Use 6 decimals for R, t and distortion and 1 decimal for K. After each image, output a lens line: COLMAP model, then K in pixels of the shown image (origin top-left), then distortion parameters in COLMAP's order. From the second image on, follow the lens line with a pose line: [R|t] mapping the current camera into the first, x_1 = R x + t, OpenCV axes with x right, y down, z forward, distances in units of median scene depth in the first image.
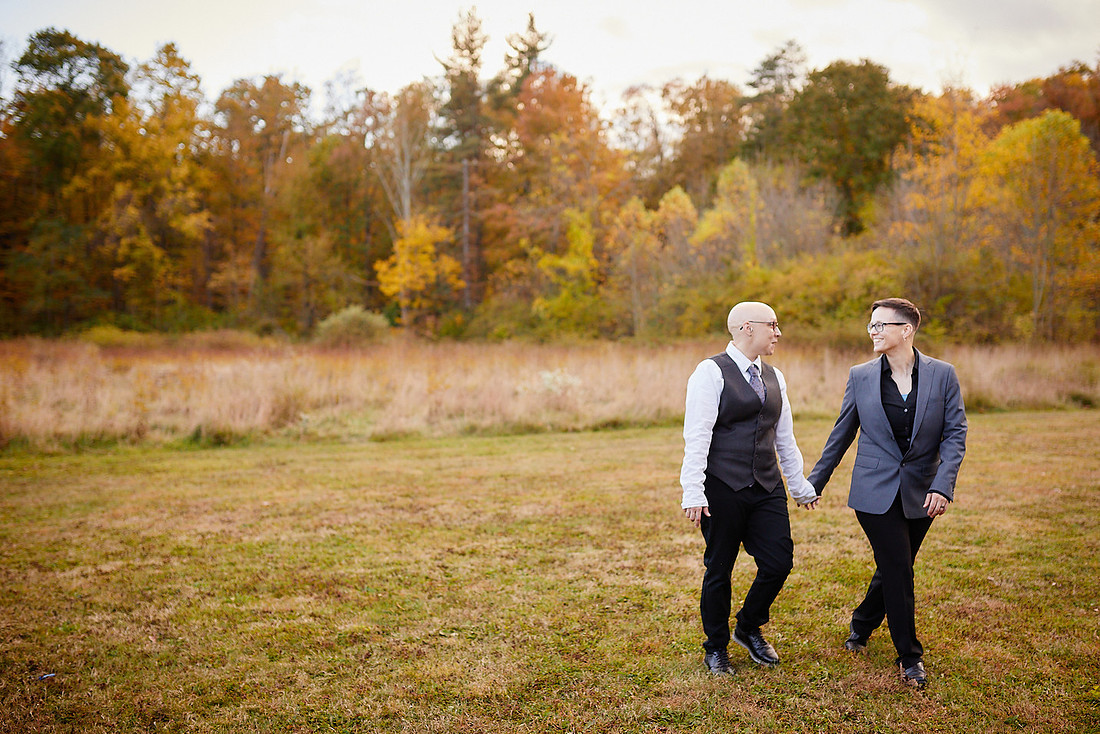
lens RADIAL K [[1150.9, 0, 548.8], [0, 1150.9, 373.3], [0, 0, 1]] dist [0.038244, 0.000000]
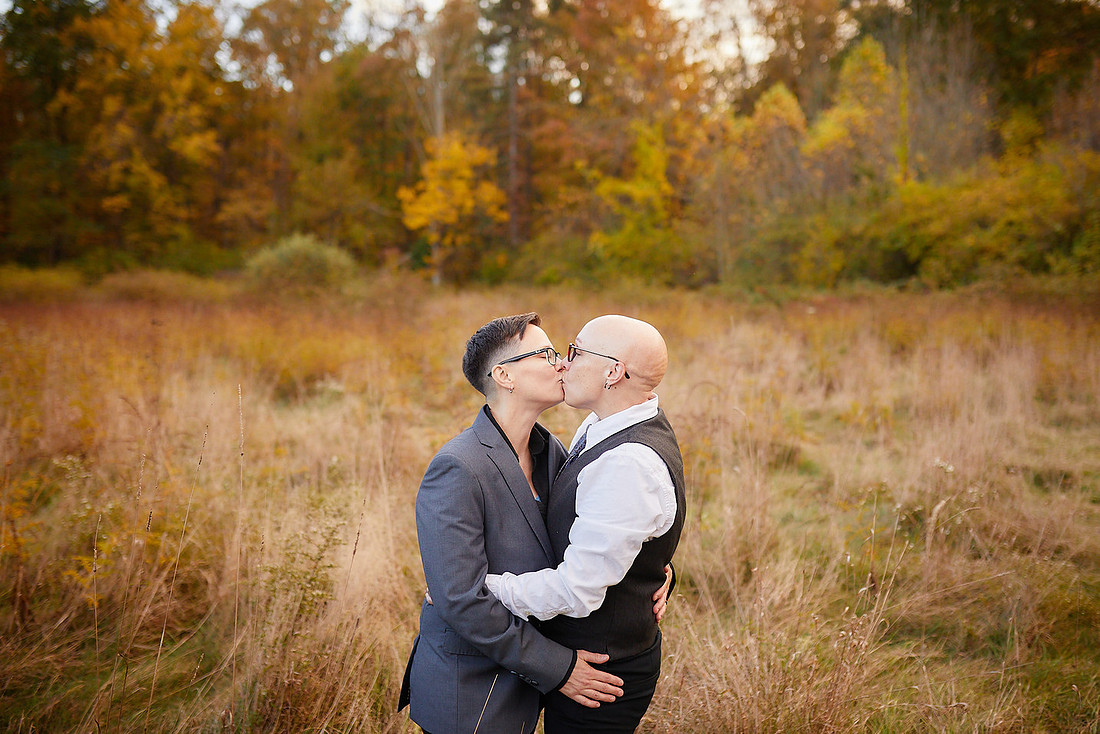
lens RADIAL K [[1150.9, 0, 563.5], [0, 1150.9, 350.7], [0, 0, 1]] dist [0.038244, 0.000000]
pose [[0.998851, 0.009718, -0.046926, 0.005868], [-0.008277, 0.999491, 0.030807, -0.007358], [0.047202, -0.030383, 0.998423, 0.181546]]
